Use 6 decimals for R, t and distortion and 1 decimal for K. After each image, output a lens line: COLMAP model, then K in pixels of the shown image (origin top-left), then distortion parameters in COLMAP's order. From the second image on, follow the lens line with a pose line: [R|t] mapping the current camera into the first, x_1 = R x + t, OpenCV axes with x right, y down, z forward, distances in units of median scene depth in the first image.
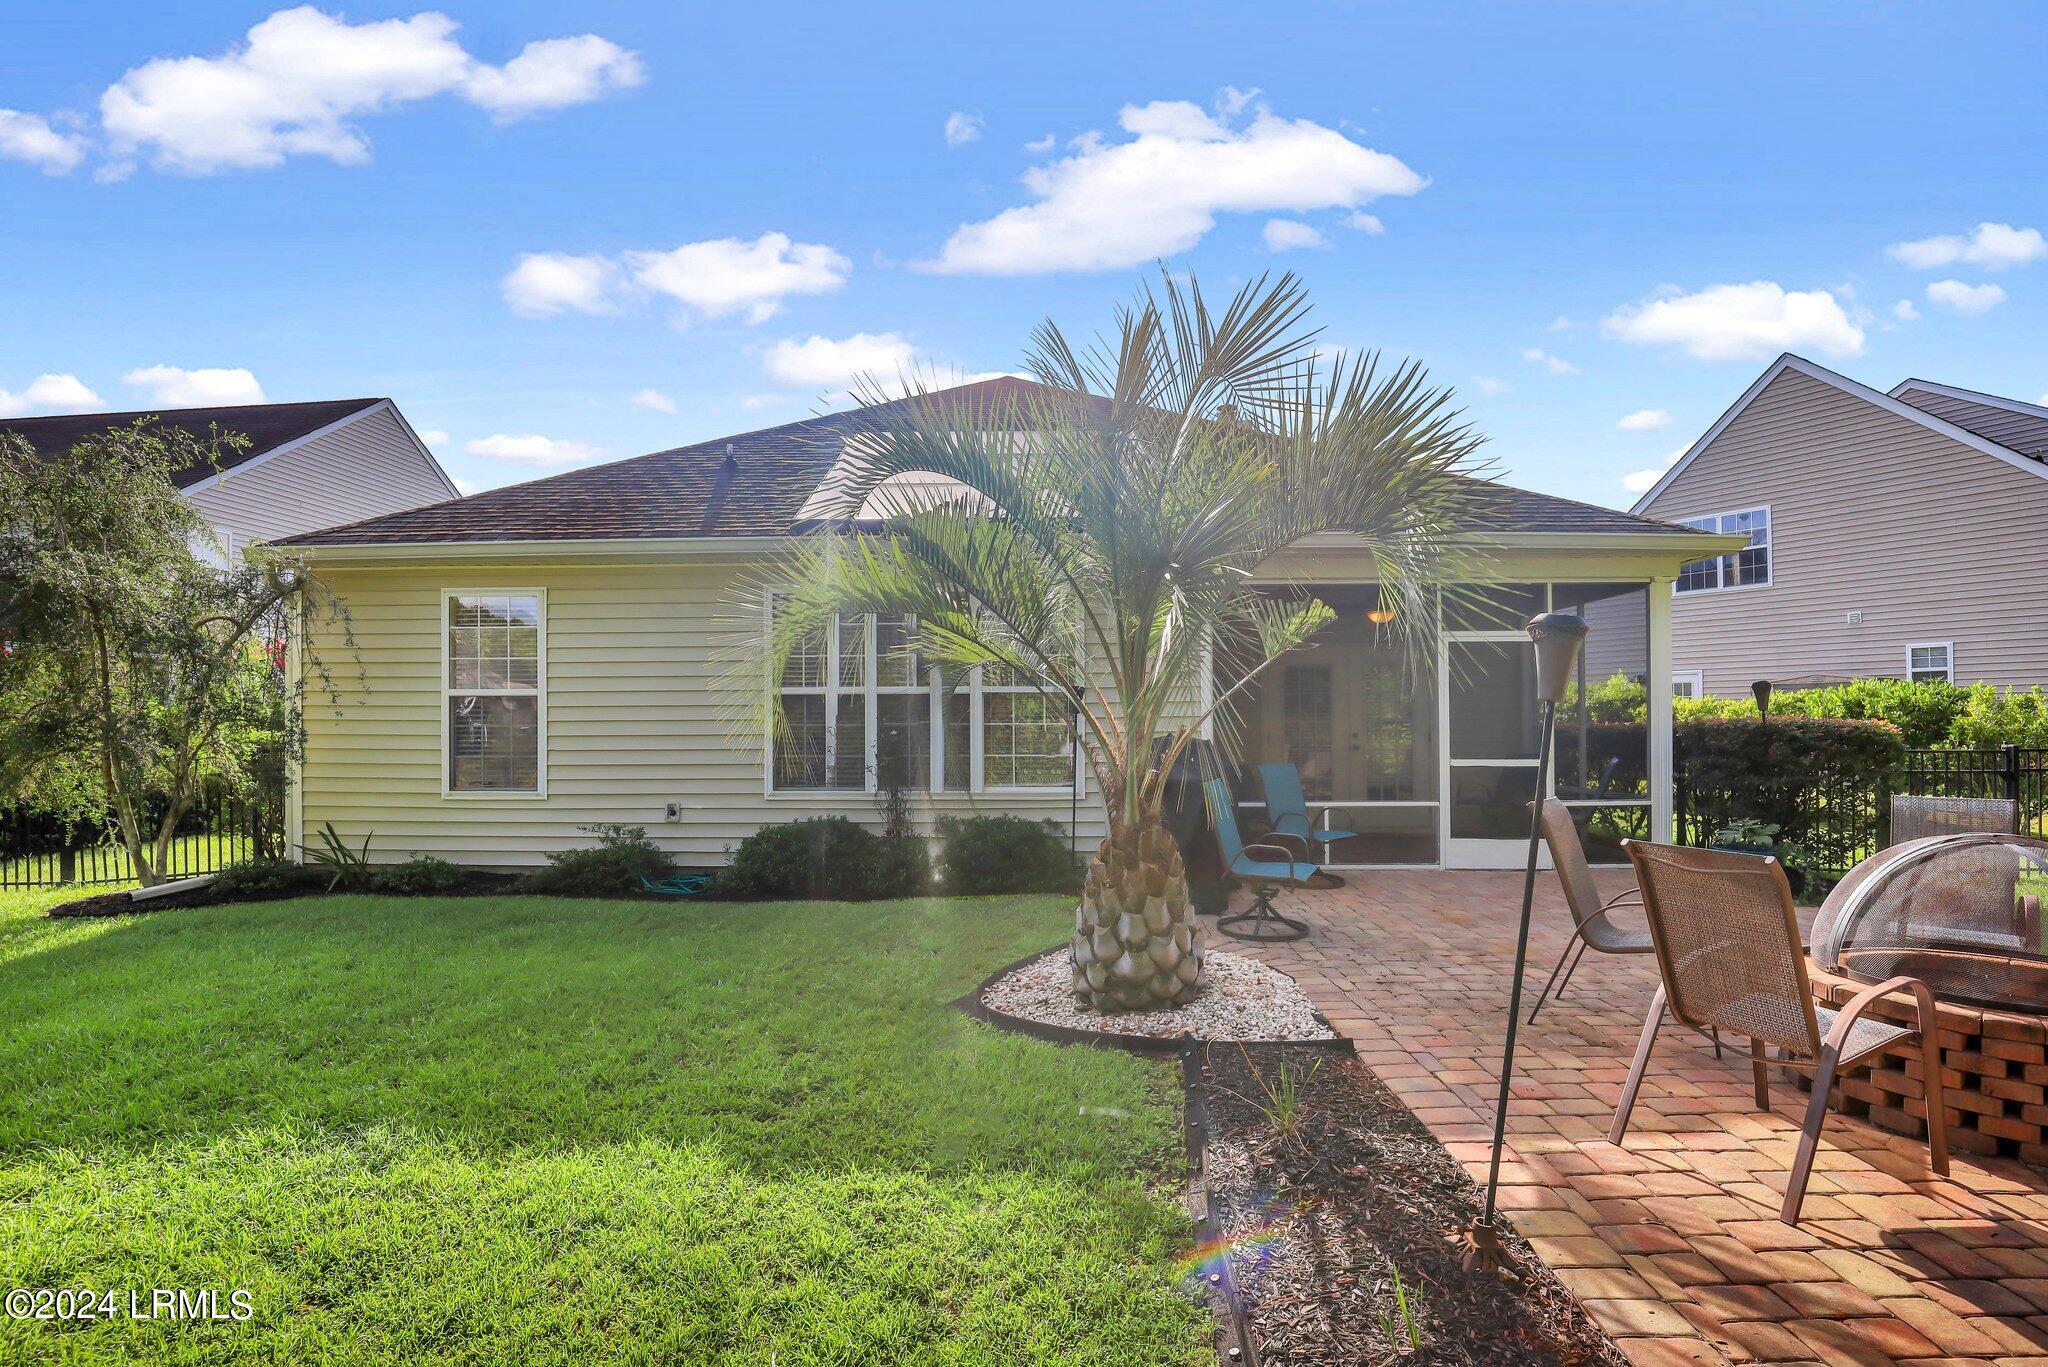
lens RADIAL K [[1012.3, 0, 972.5], [0, 1012.3, 691.9], [0, 0, 1]] dist [-0.036481, 0.007346]
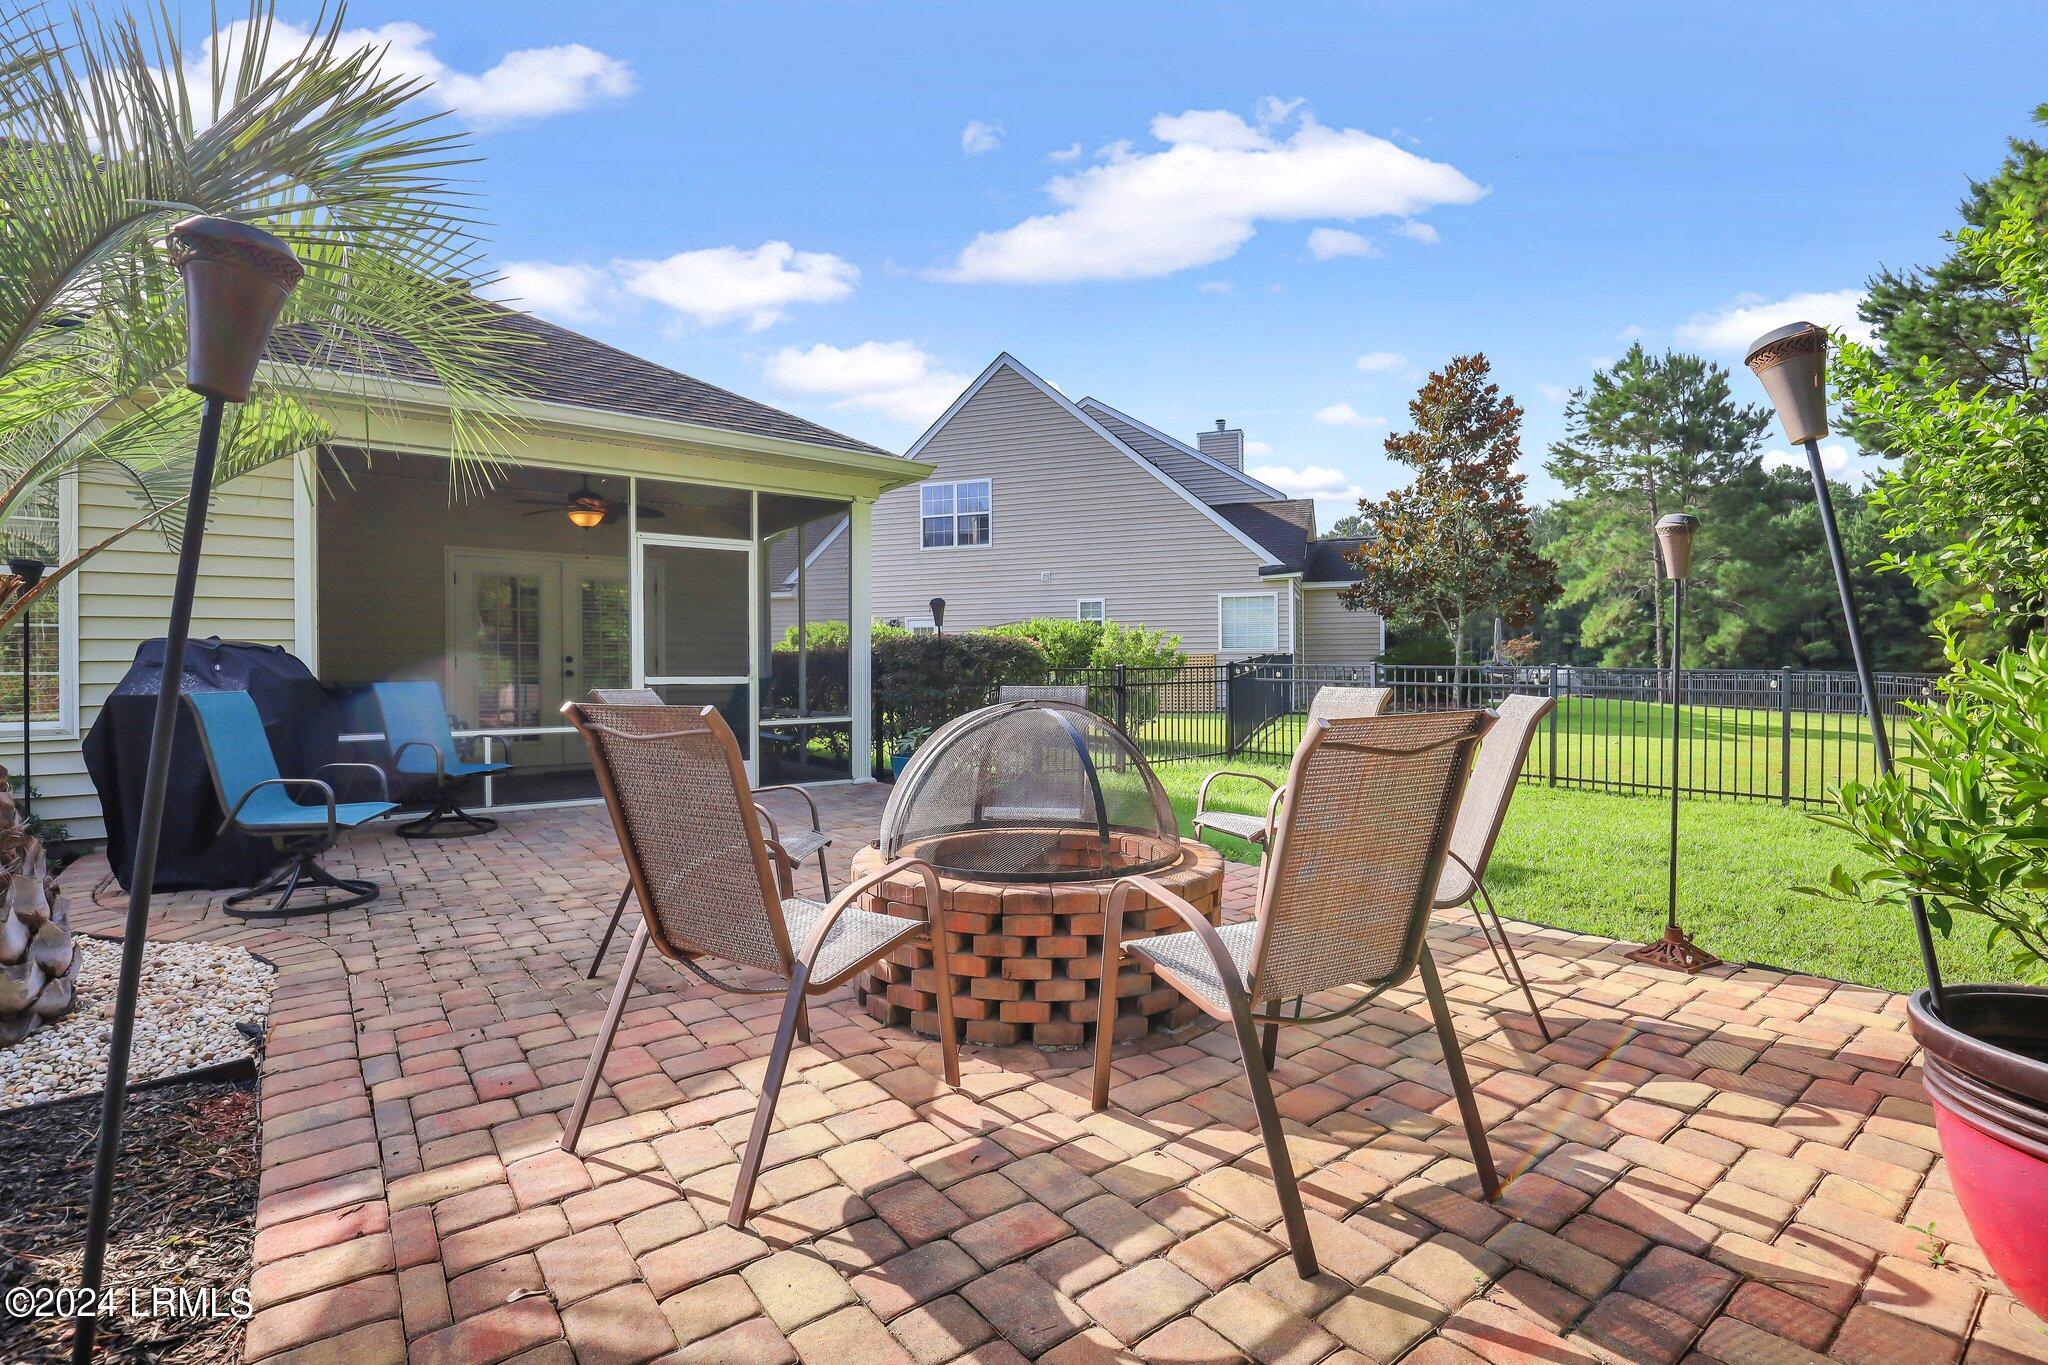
lens RADIAL K [[967.2, 0, 1034.3], [0, 967.2, 680.7], [0, 0, 1]] dist [-0.032280, 0.004751]
pose [[0.774049, -0.008517, 0.633069, 0.356532], [-0.007692, 0.999709, 0.022855, 0.084464], [-0.633079, -0.022560, 0.773758, 0.217918]]
